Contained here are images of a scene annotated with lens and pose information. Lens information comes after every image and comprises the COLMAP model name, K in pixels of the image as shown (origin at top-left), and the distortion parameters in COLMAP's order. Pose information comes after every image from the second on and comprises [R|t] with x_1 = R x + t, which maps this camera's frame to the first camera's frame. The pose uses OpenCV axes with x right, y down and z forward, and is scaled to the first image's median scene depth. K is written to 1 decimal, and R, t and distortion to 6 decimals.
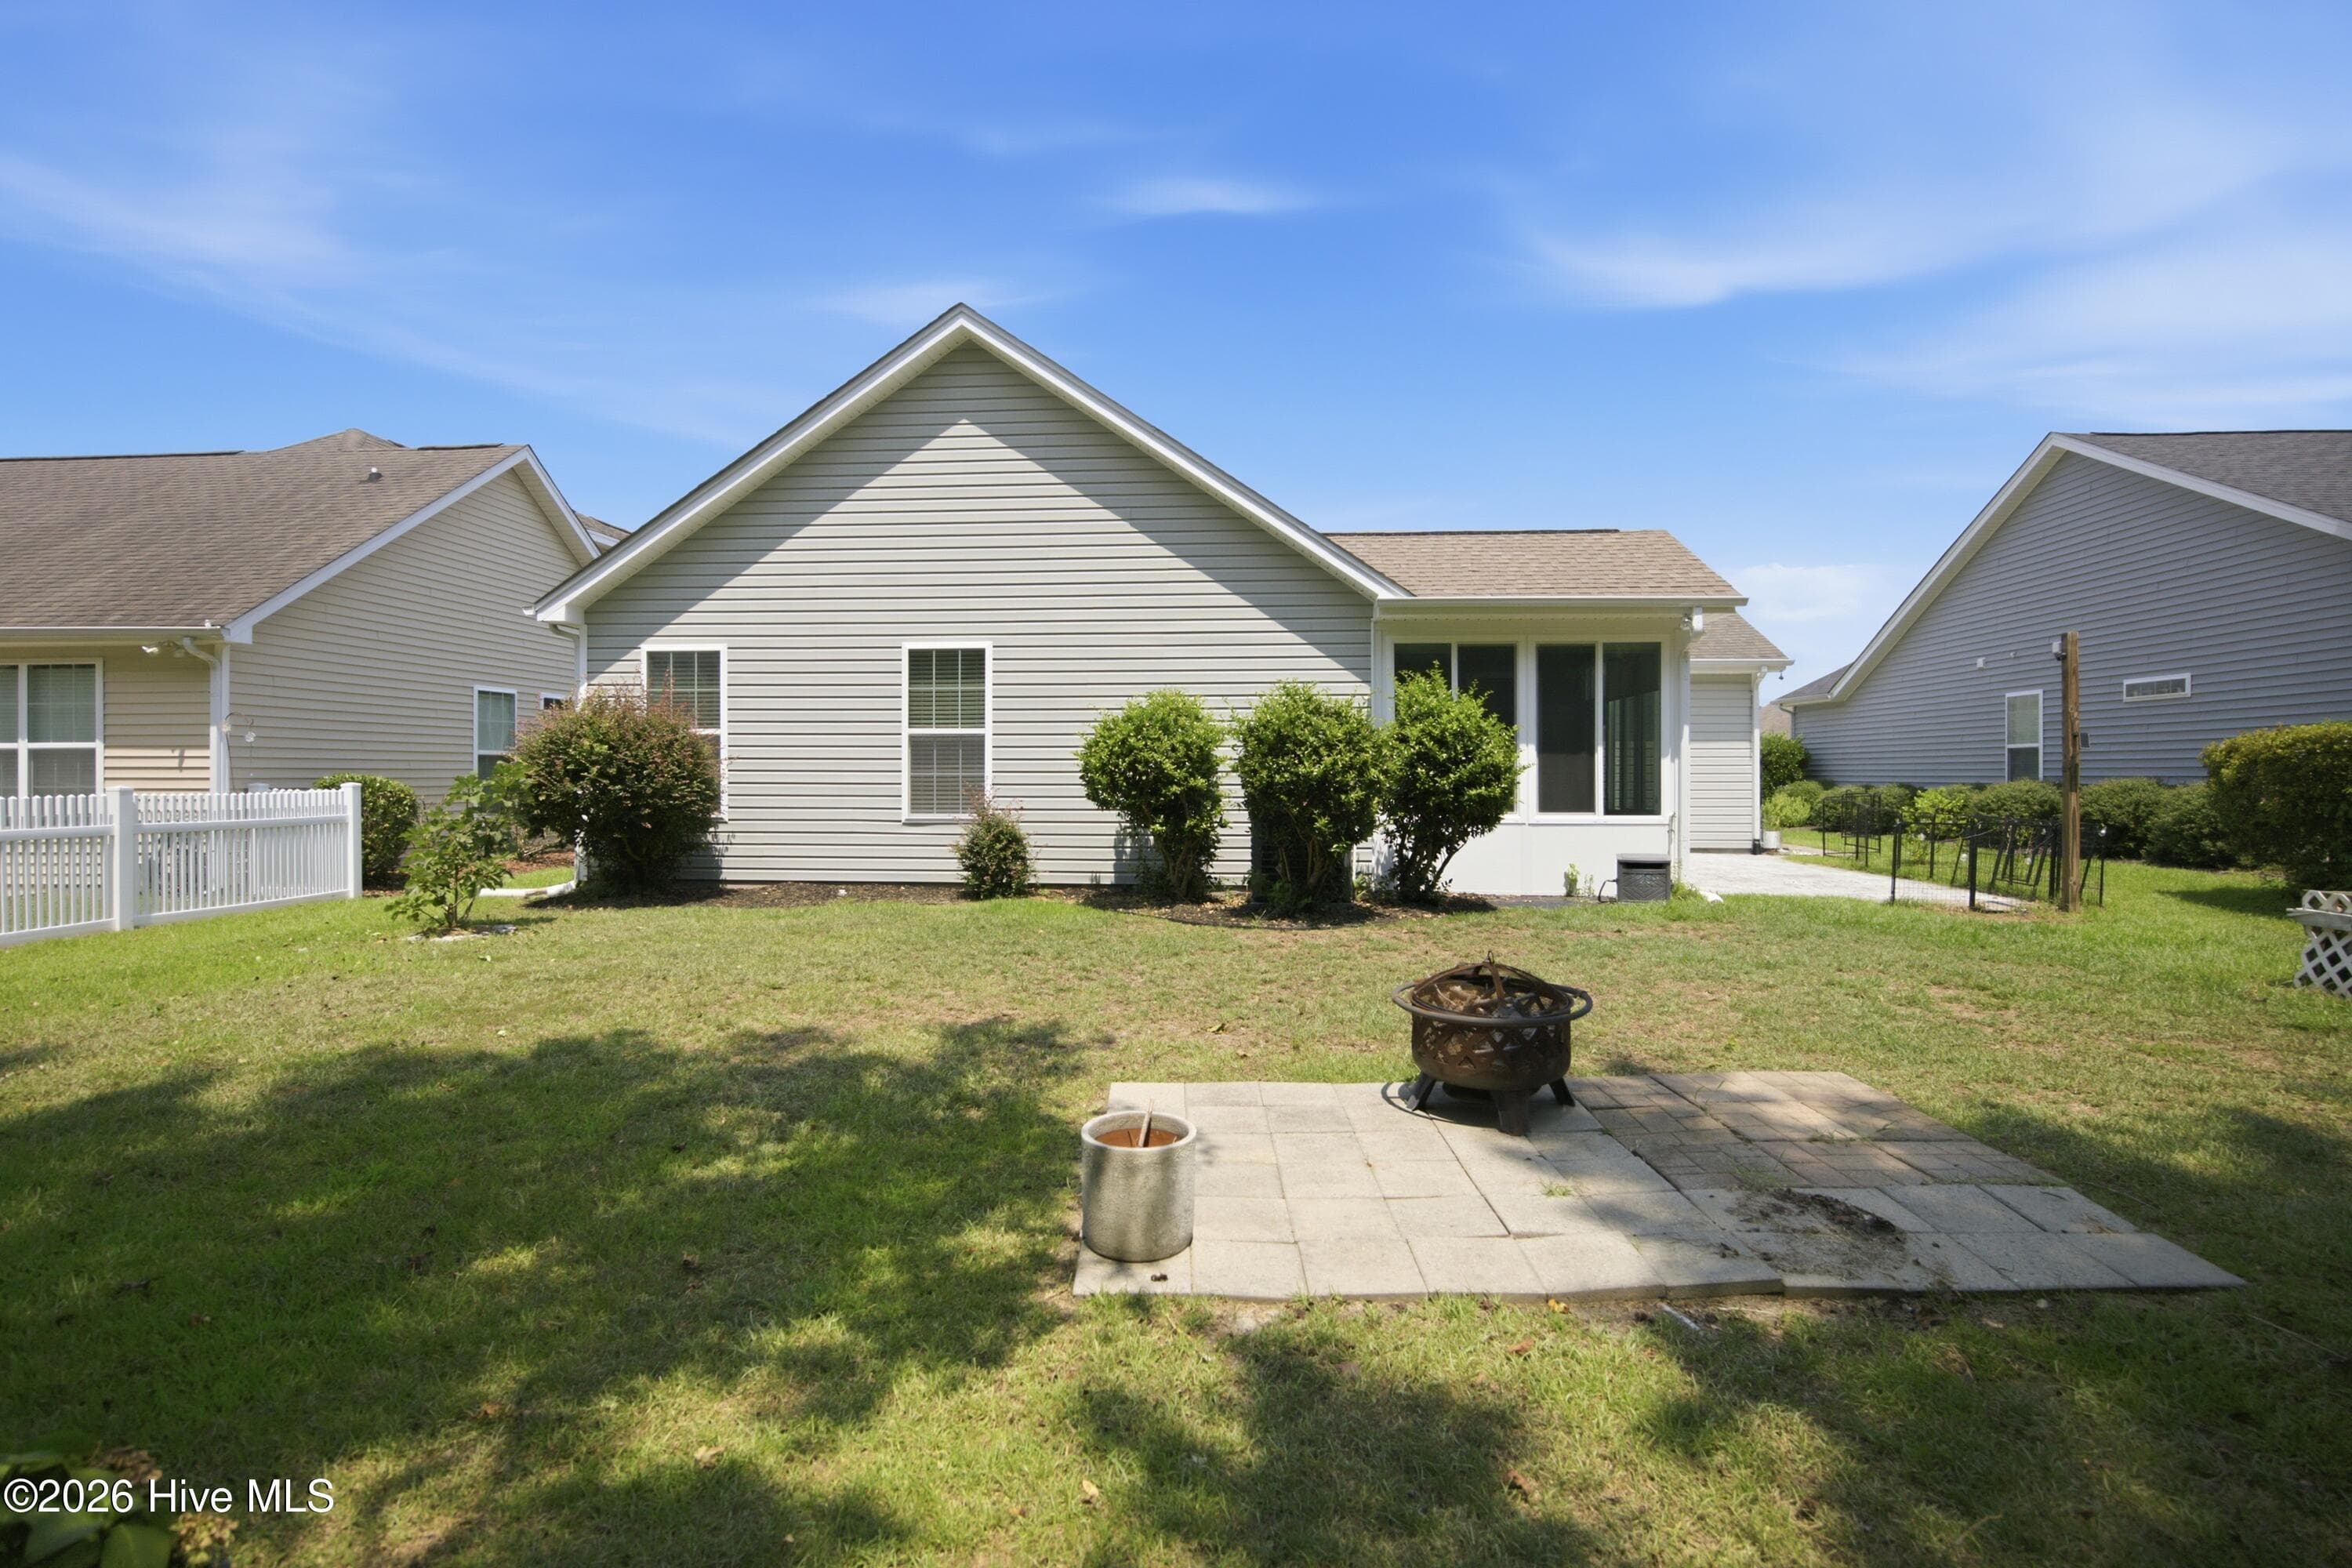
lens RADIAL K [[1118.7, 0, 1177.2], [0, 1118.7, 771.3], [0, 0, 1]] dist [-0.015658, -0.000033]
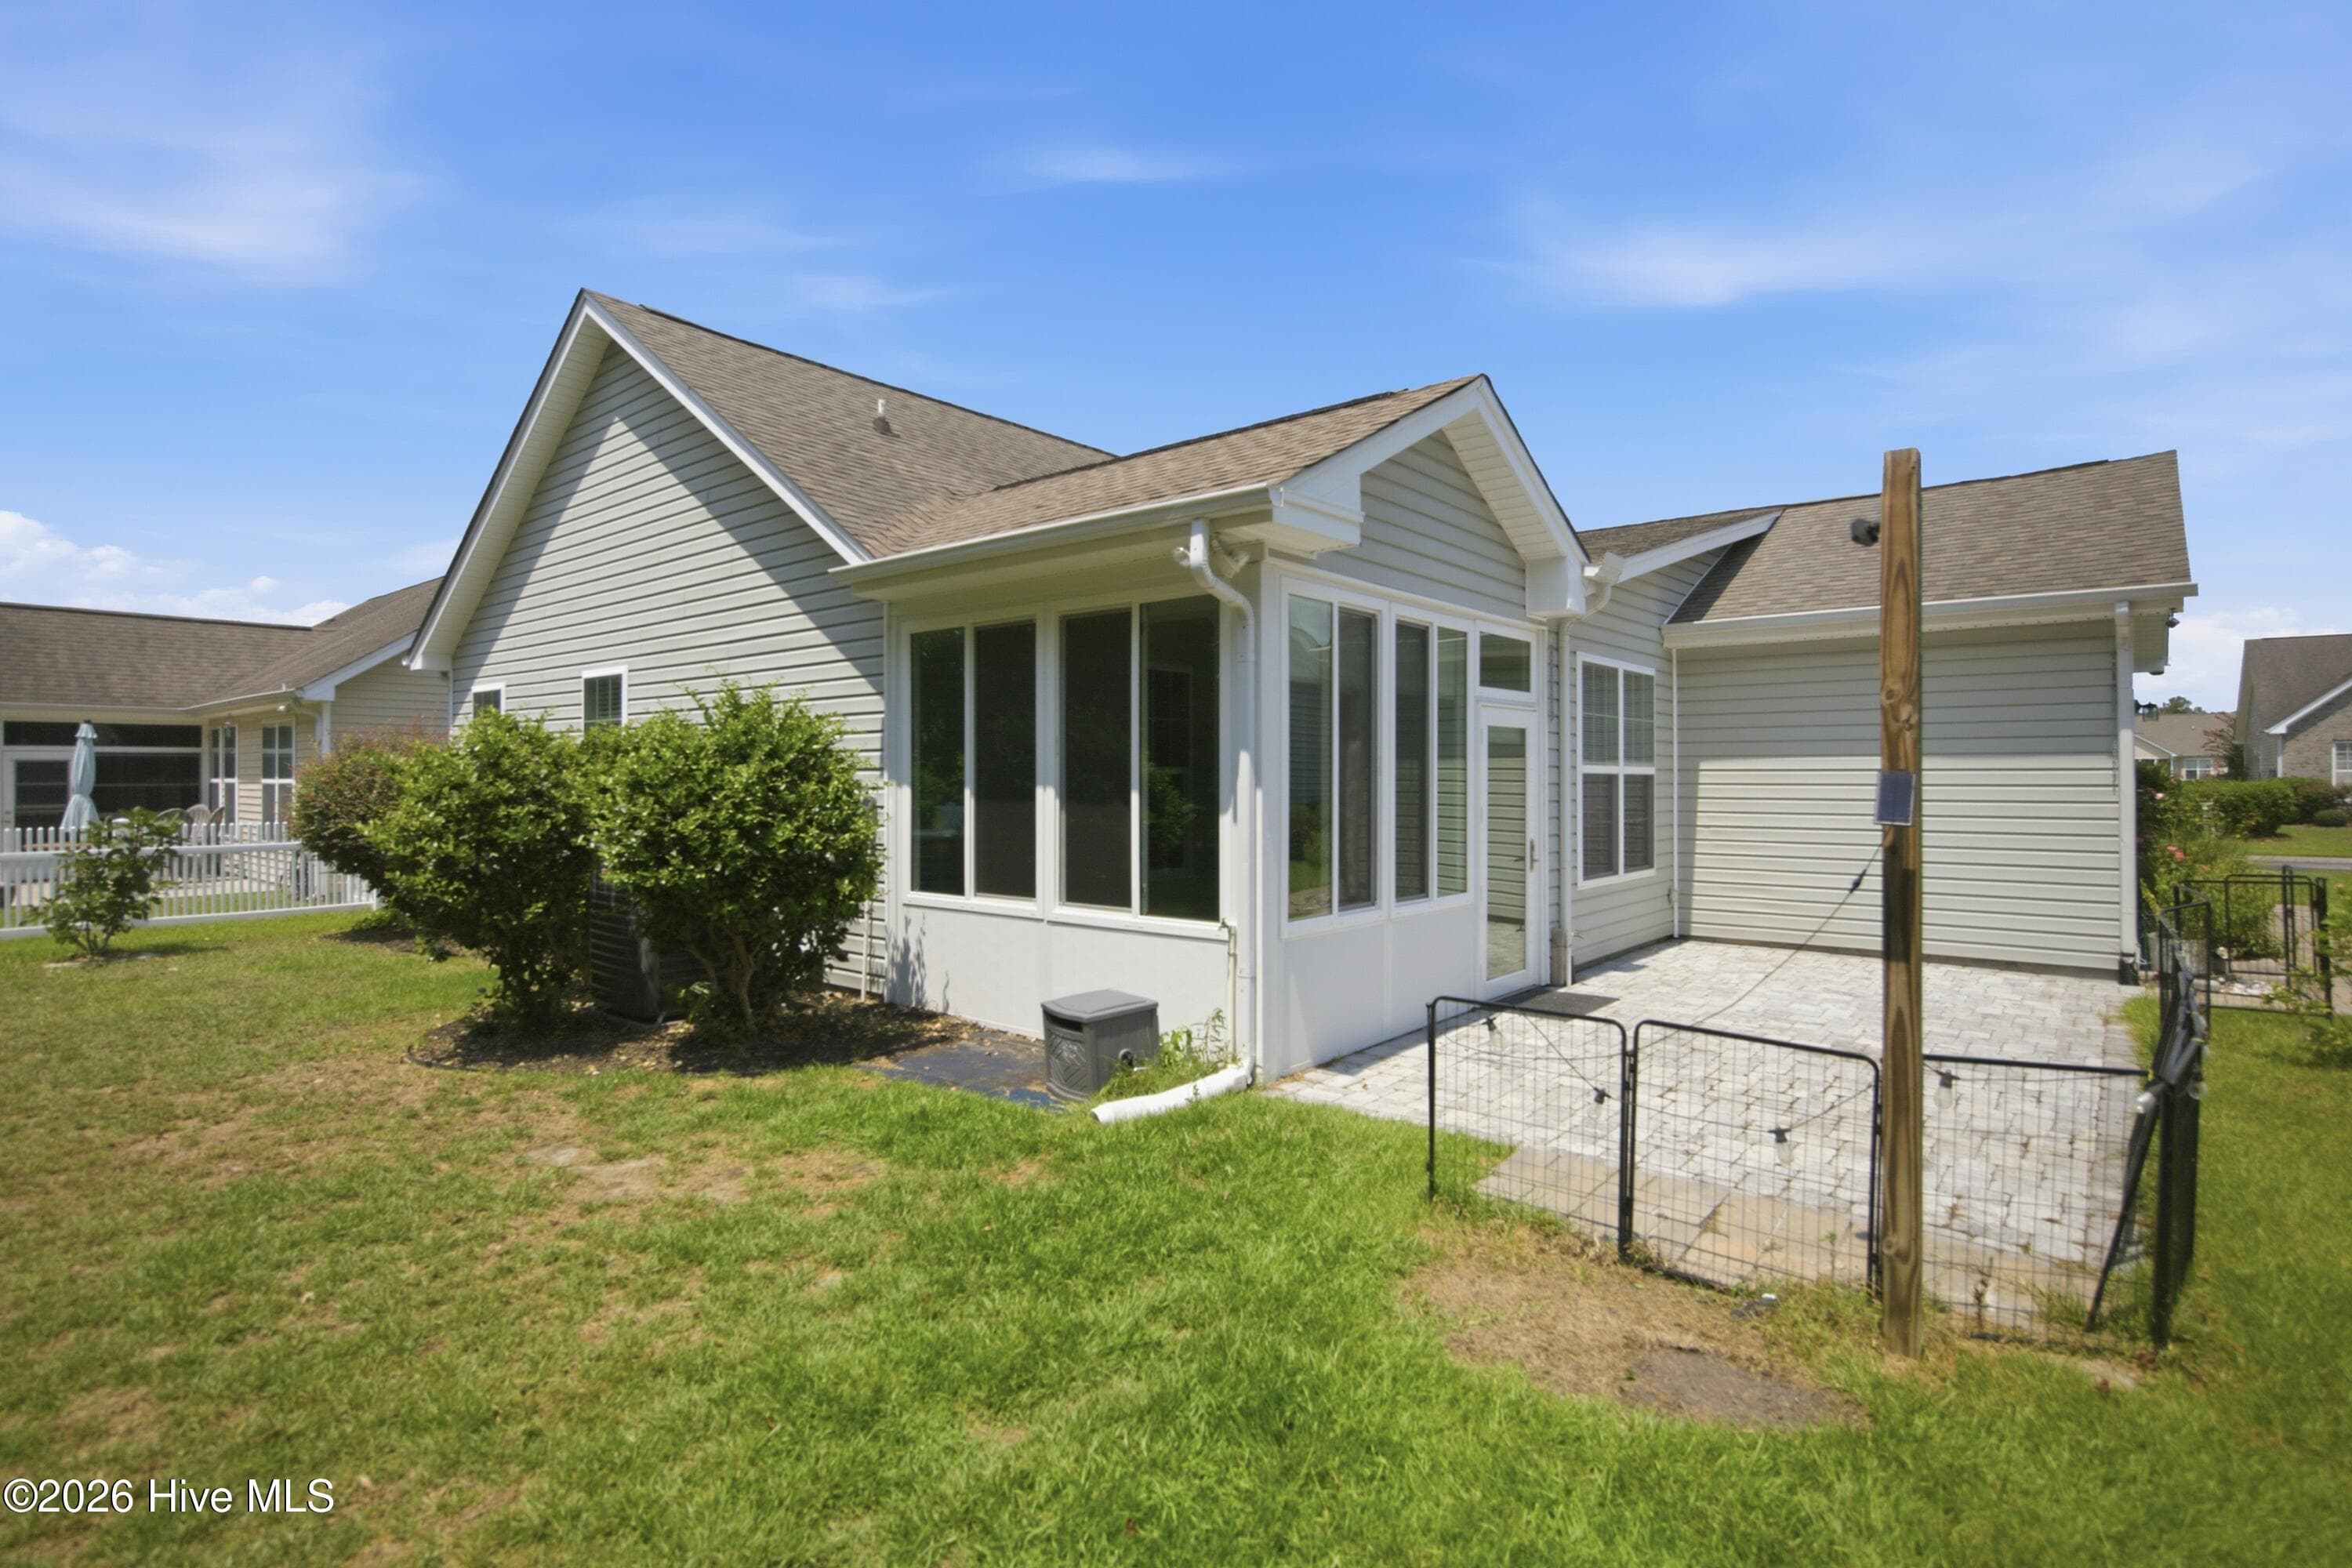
lens RADIAL K [[1118.7, 0, 1177.2], [0, 1118.7, 771.3], [0, 0, 1]] dist [-0.015658, -0.000033]
pose [[0.803612, -0.000920, -0.595153, 0.712835], [0.002849, 0.999993, 0.002301, -0.032916], [0.595147, -0.003545, 0.803609, 0.552020]]
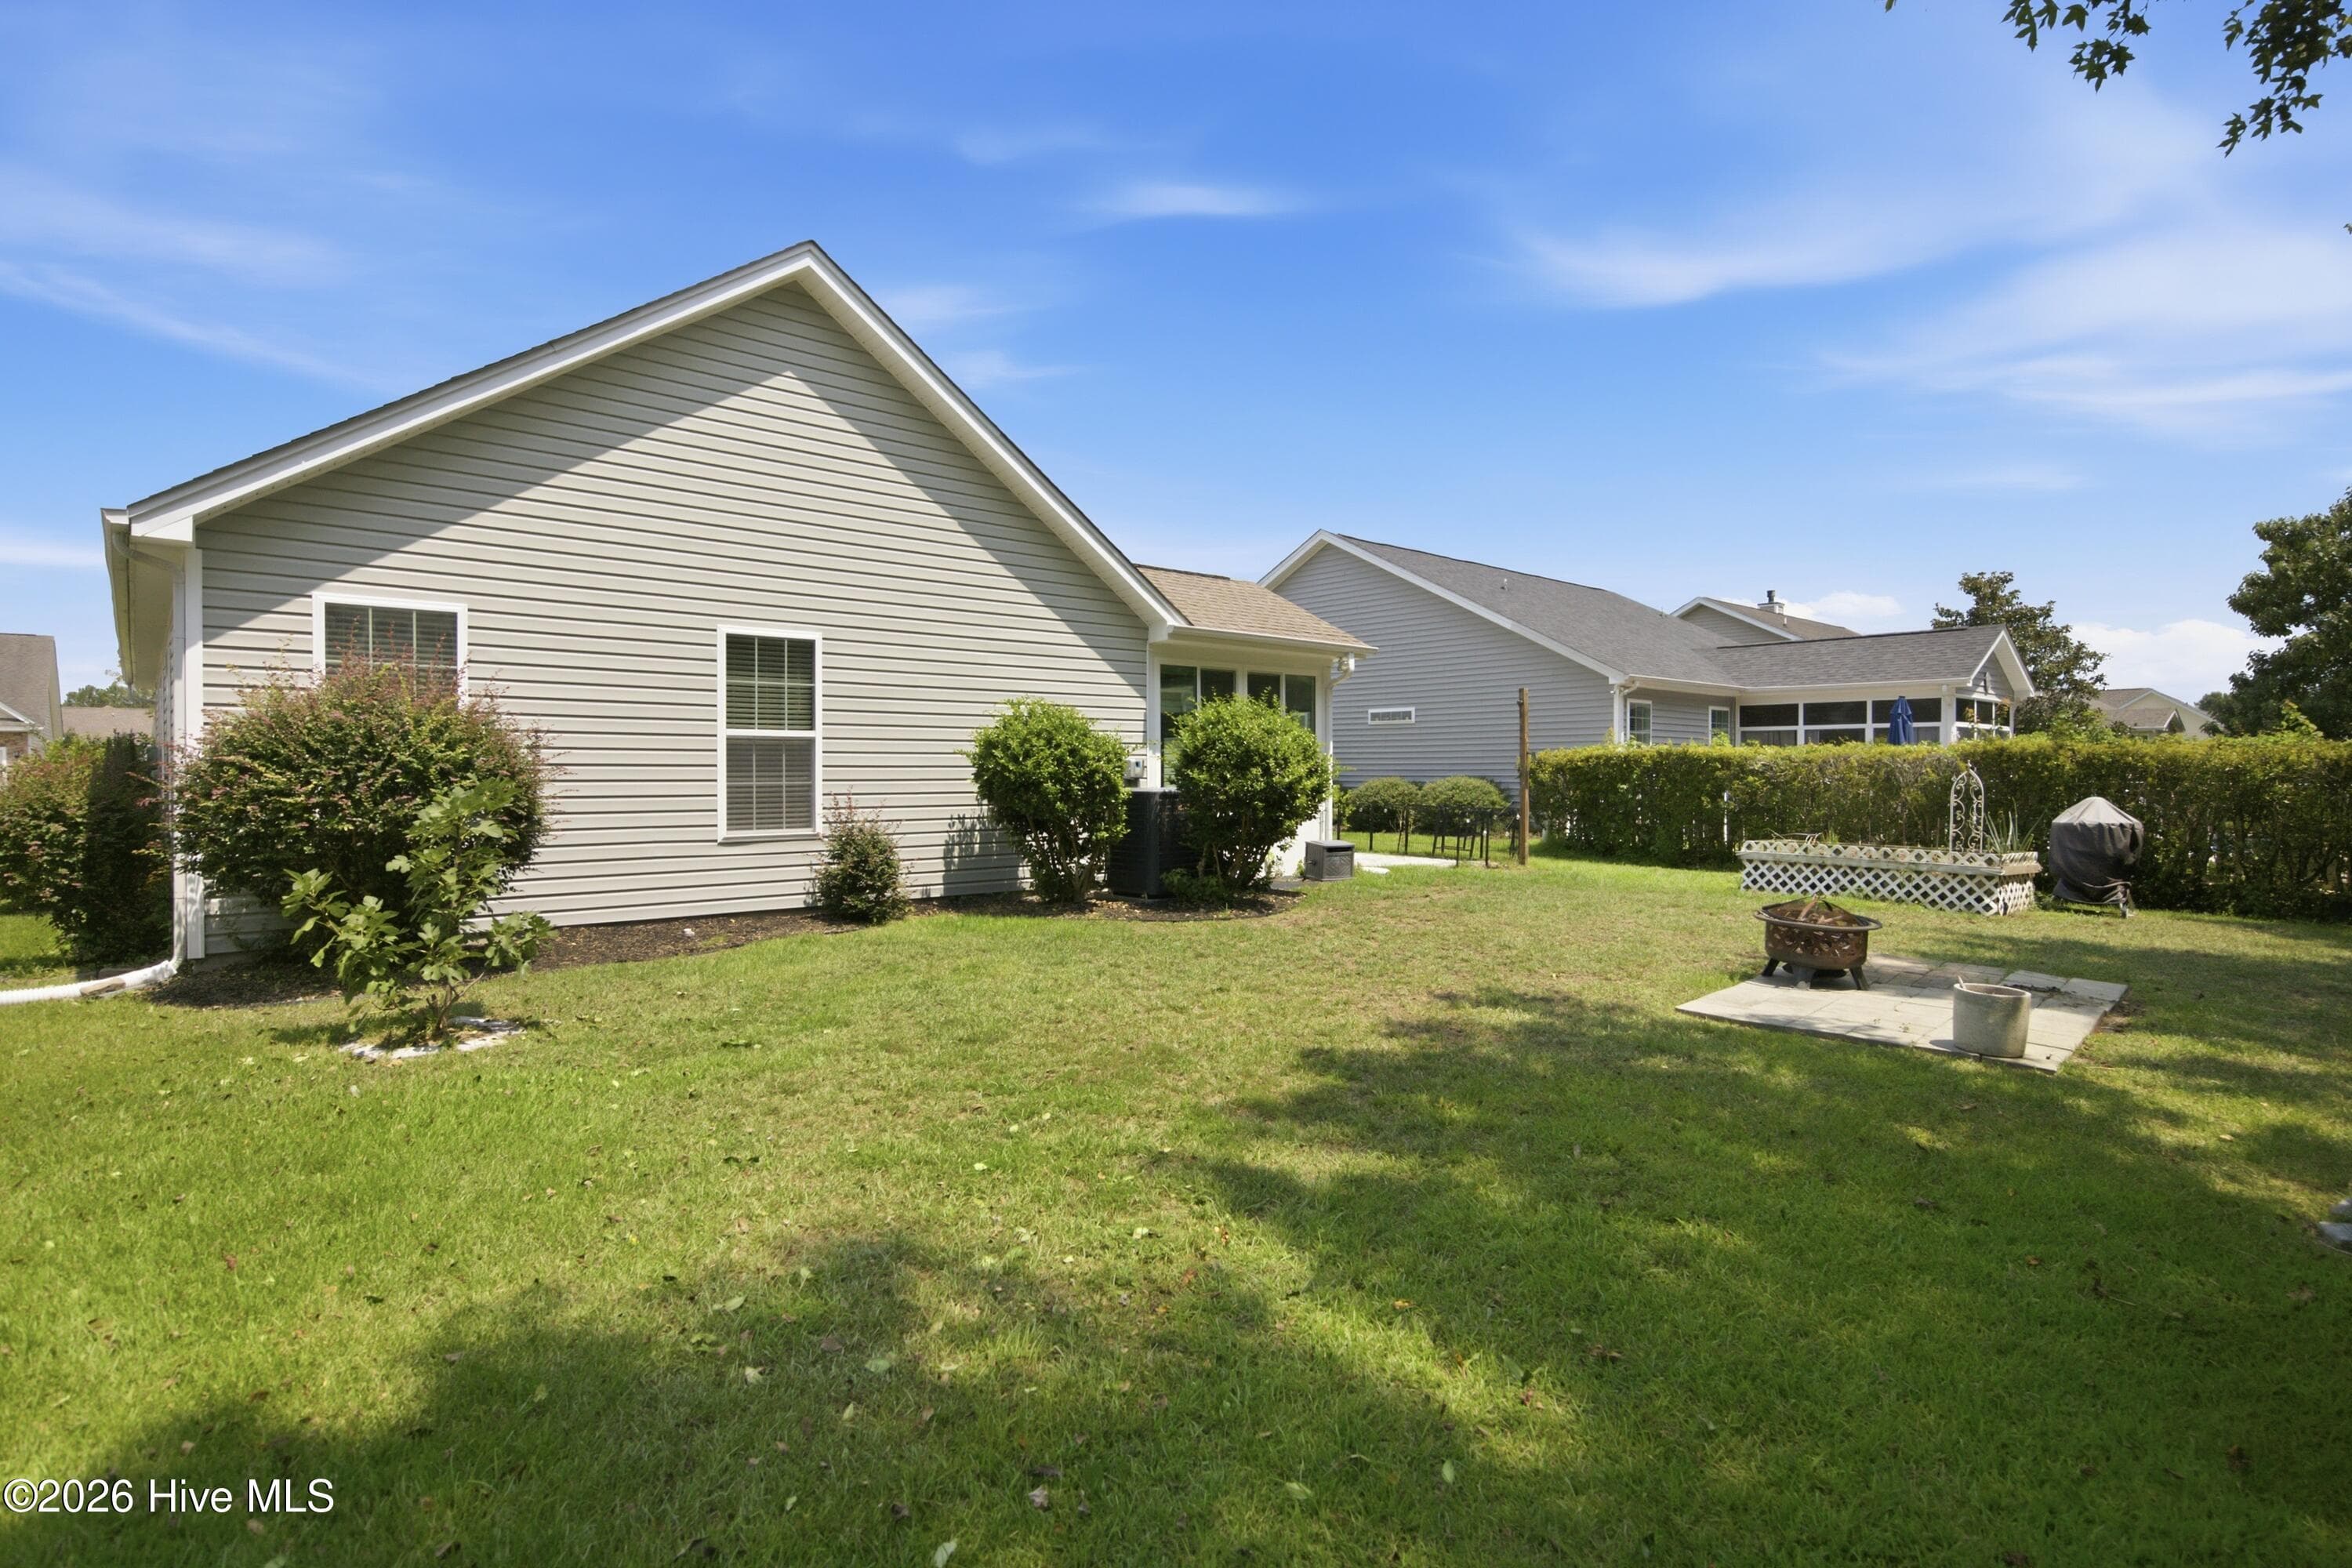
lens RADIAL K [[1118.7, 0, 1177.2], [0, 1118.7, 771.3], [0, 0, 1]] dist [-0.015658, -0.000033]
pose [[0.714020, -0.002414, 0.700121, -0.582944], [-0.001972, 0.999983, 0.005460, -0.012009], [-0.700122, -0.005279, 0.714003, 0.174606]]
